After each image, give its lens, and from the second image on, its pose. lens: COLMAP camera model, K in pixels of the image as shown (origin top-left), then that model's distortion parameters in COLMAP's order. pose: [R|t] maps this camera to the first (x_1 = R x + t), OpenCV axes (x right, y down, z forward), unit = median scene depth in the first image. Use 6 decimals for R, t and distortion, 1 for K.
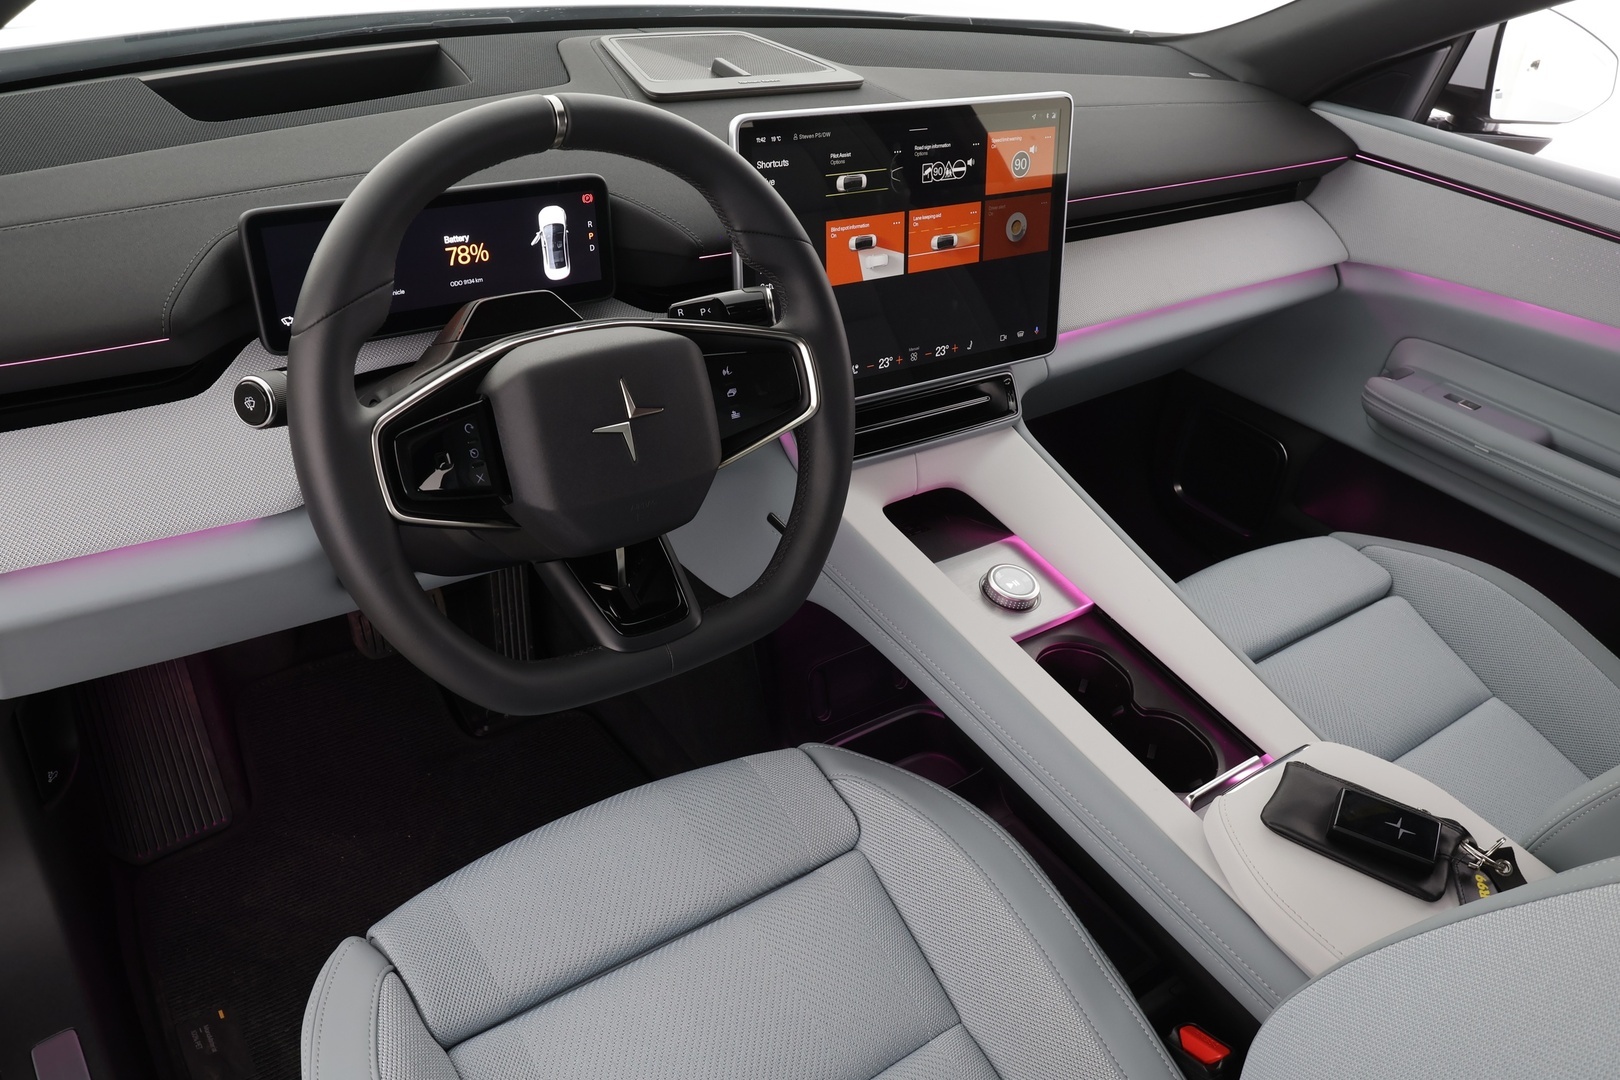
lens RADIAL K [[1304.7, 0, 810.0], [0, 1304.7, 543.0], [0, 0, 1]] dist [-0.010361, 0.009346]
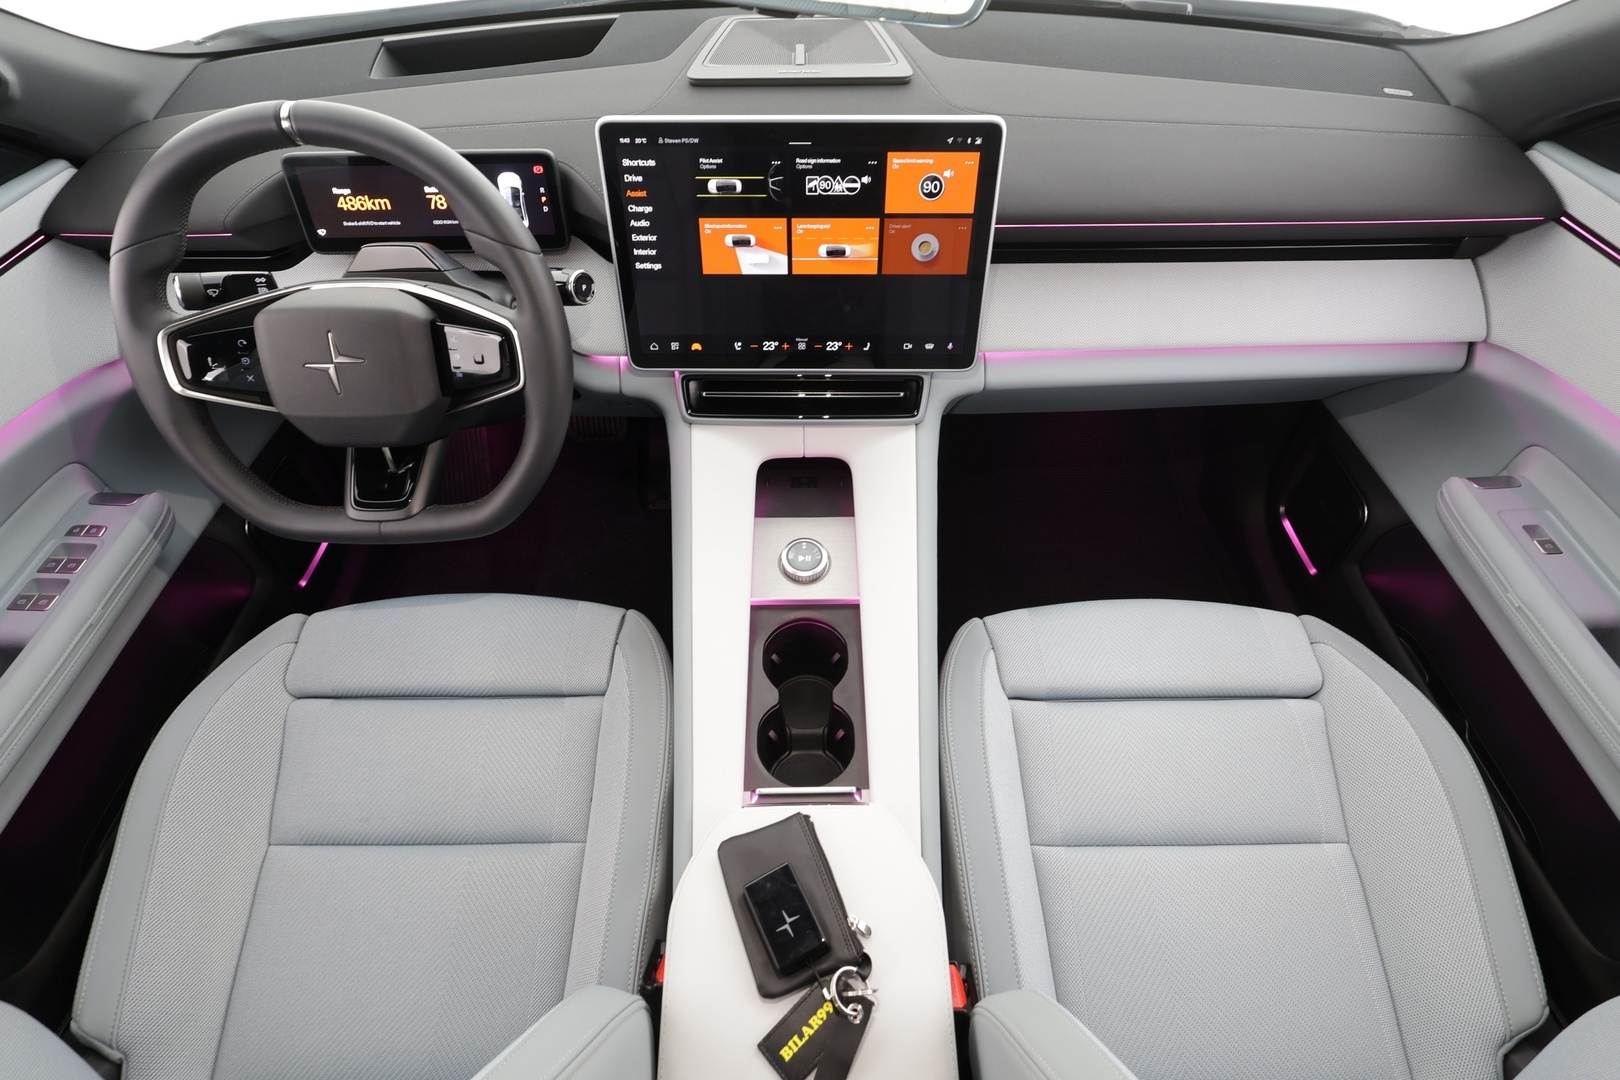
lens RADIAL K [[834.3, 0, 814.0], [0, 834.3, 541.5], [0, 0, 1]] dist [-0.005629, -0.000842]
pose [[0.793599, 0.367905, -0.484610, 0.531604], [-0.240387, 0.921267, 0.305747, -0.219619], [0.558941, -0.126146, 0.819556, 0.384850]]
